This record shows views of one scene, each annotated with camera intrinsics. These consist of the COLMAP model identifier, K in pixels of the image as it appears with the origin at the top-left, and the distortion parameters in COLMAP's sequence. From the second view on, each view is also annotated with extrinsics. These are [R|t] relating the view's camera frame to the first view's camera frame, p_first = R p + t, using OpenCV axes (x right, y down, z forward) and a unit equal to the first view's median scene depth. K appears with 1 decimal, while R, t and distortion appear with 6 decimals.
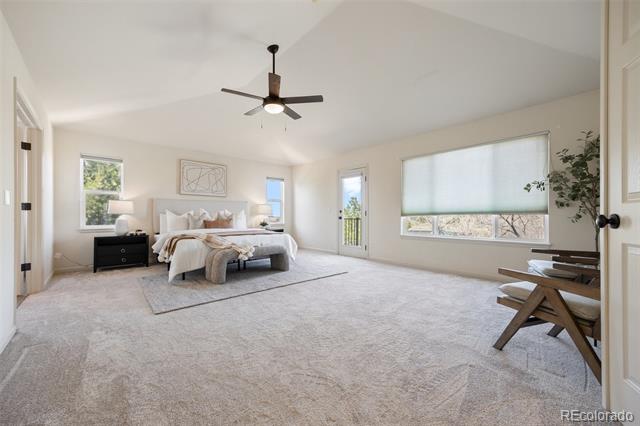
lens RADIAL K [[246.0, 0, 320.9], [0, 246.0, 214.1], [0, 0, 1]] dist [0.001229, 0.000226]
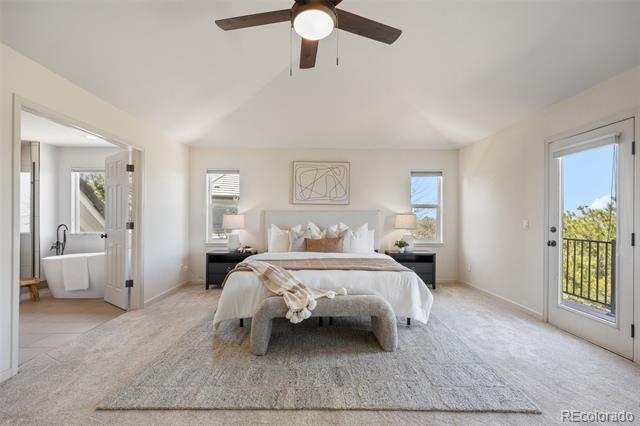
lens RADIAL K [[272.7, 0, 320.6], [0, 272.7, 216.6], [0, 0, 1]] dist [0.000383, -0.000411]
pose [[0.750457, -0.000992, -0.660918, 0.101322], [0.000773, 1.000000, -0.000623, -0.038905], [0.660918, -0.000043, 0.750458, 0.378414]]
